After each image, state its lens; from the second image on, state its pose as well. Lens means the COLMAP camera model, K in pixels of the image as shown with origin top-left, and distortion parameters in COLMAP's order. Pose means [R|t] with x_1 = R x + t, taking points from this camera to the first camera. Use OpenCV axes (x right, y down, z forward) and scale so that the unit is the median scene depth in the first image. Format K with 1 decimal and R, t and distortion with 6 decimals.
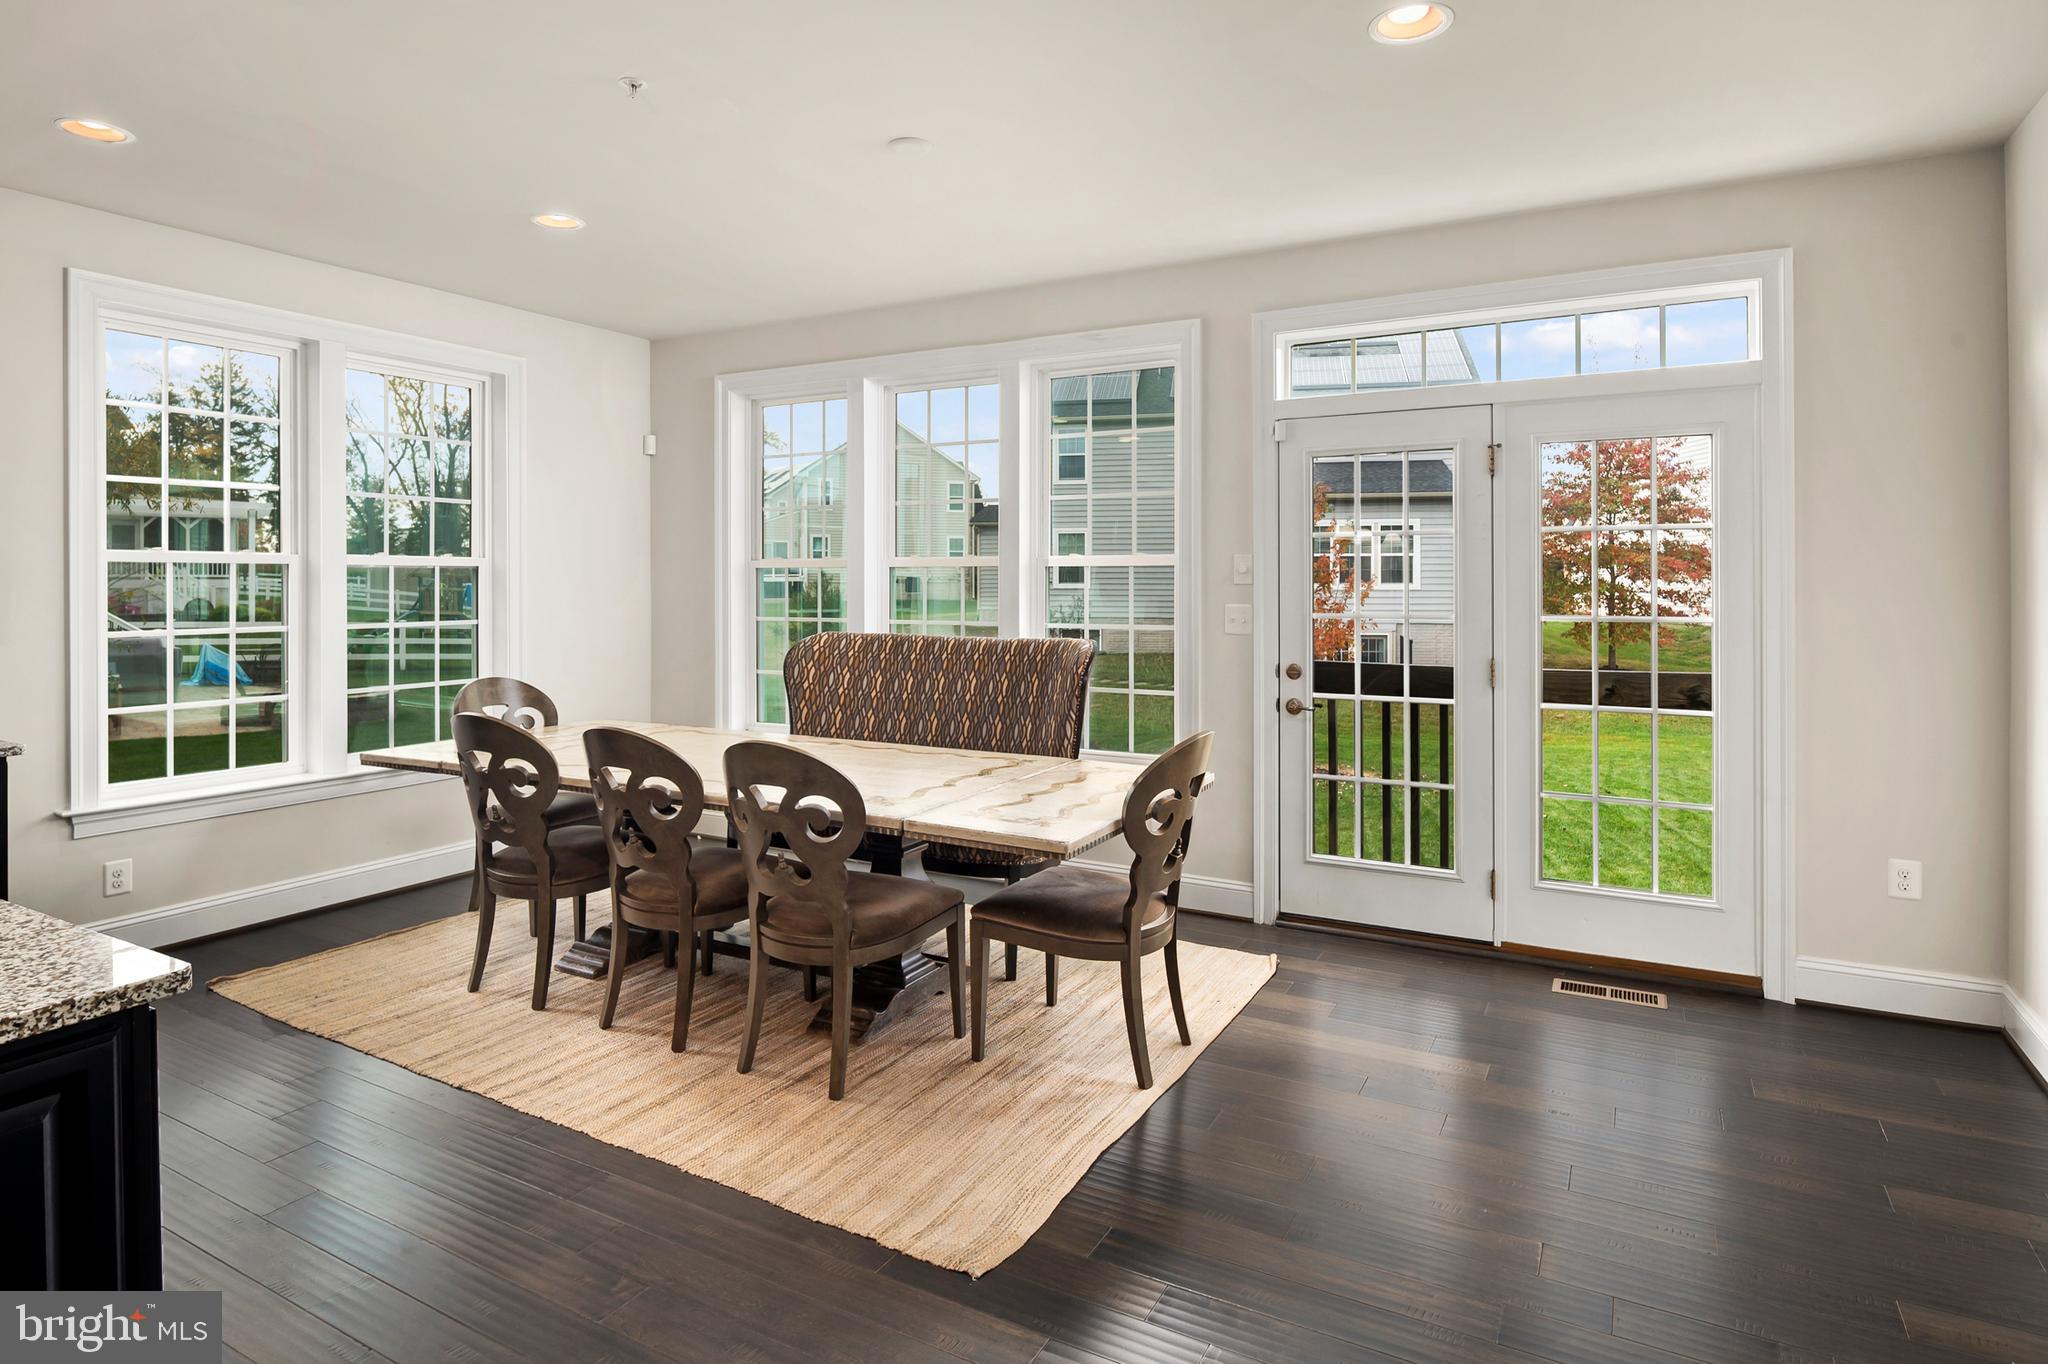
lens RADIAL K [[1122.0, 0, 1021.3], [0, 1122.0, 576.3], [0, 0, 1]] dist [-0.001849, -0.000855]
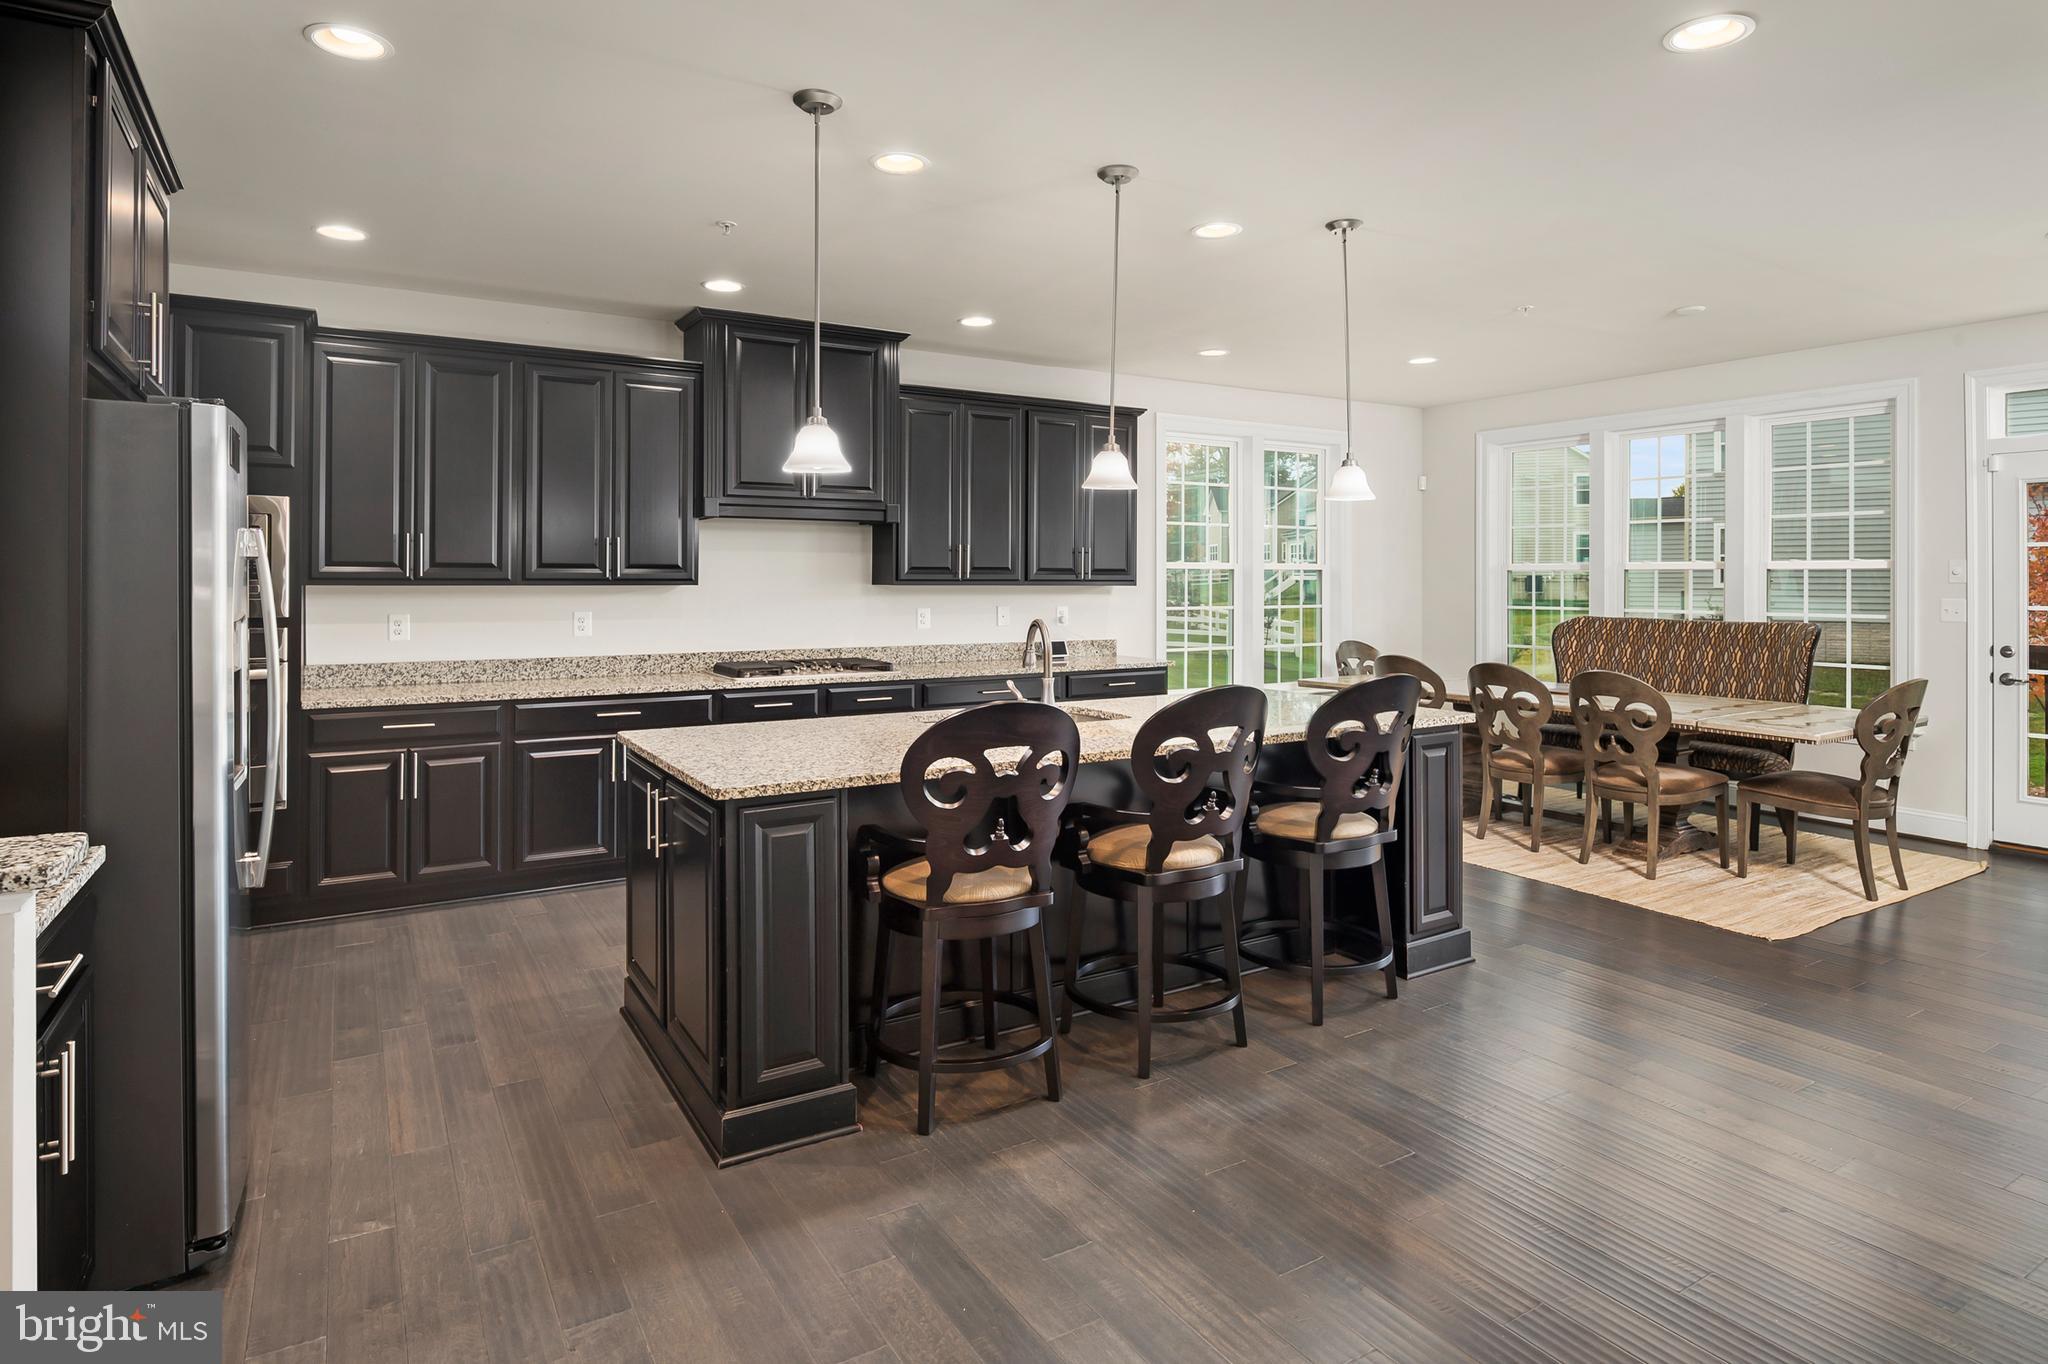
lens RADIAL K [[1122.0, 0, 1021.3], [0, 1122.0, 576.3], [0, 0, 1]] dist [-0.001849, -0.000855]
pose [[0.871307, 0.000788, -0.490738, -0.117753], [-0.000053, 0.999999, 0.001512, -0.003245], [0.490738, -0.001291, 0.871306, -0.707967]]
